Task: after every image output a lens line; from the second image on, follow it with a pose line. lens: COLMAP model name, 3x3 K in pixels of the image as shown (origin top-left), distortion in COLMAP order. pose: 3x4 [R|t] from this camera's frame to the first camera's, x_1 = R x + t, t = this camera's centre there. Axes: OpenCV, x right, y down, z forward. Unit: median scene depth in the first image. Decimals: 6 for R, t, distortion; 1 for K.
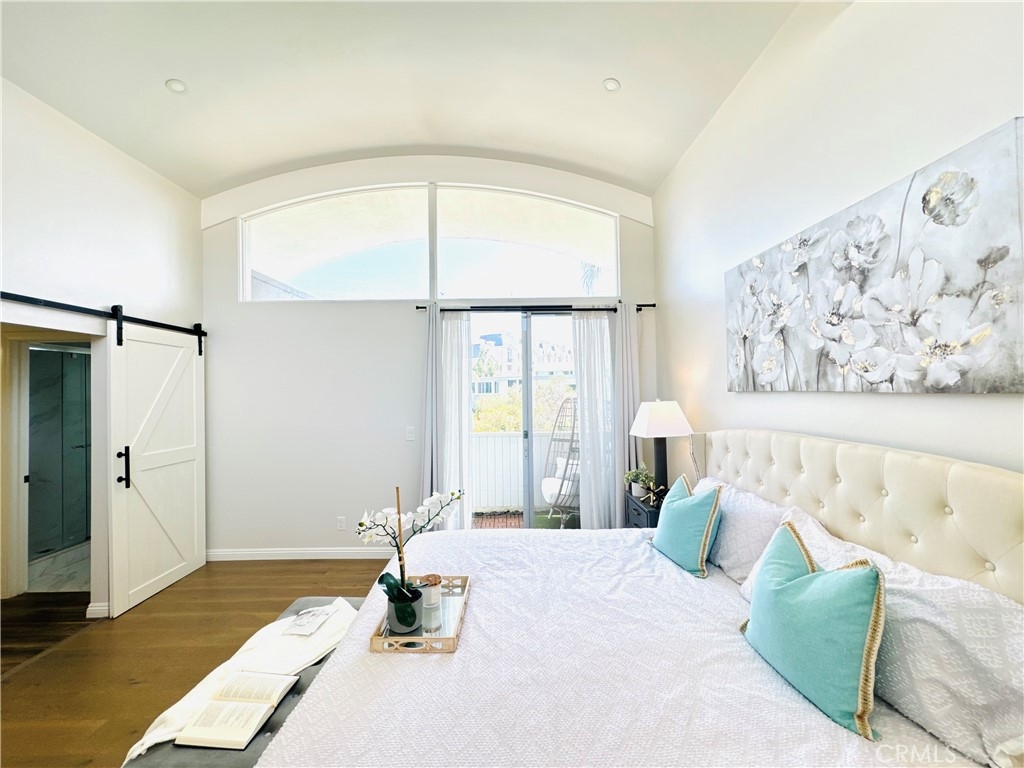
lens RADIAL K [[406.6, 0, 514.1], [0, 406.6, 384.6], [0, 0, 1]] dist [-0.011021, 0.001662]
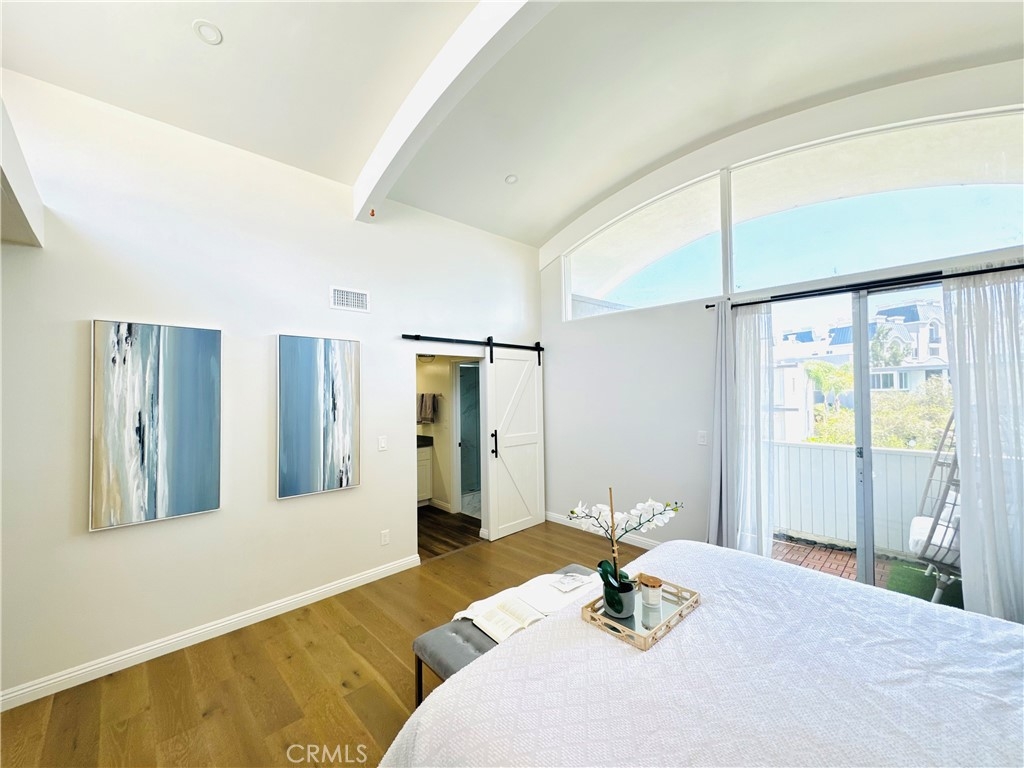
lens RADIAL K [[406.6, 0, 511.3], [0, 406.6, 385.5], [0, 0, 1]] dist [-0.011021, 0.001662]
pose [[0.681073, -0.003145, -0.732209, 0.277811], [0.014486, 0.999853, 0.009181, -0.038095], [0.732072, -0.016860, 0.681018, 0.018849]]
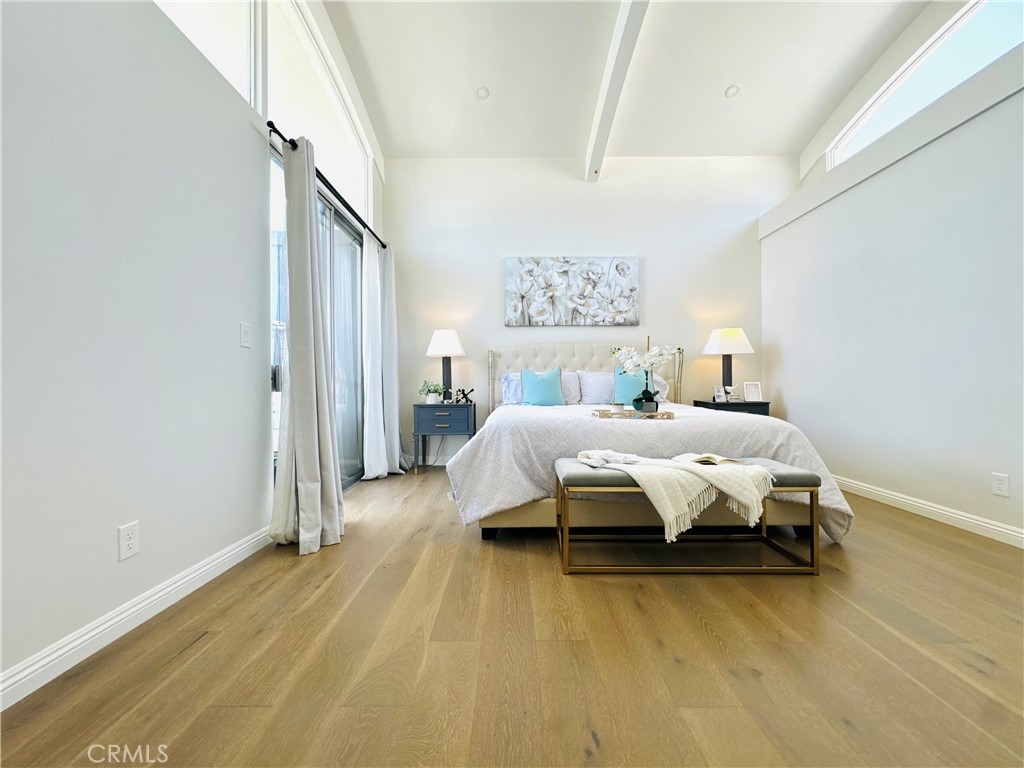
lens RADIAL K [[406.6, 0, 512.6], [0, 406.6, 385.2], [0, 0, 1]] dist [-0.011021, 0.001662]
pose [[0.025119, 0.018559, 0.999512, -0.629037], [-0.007515, 0.999803, -0.018375, 0.158171], [-0.999656, -0.007050, 0.025253, 0.480941]]
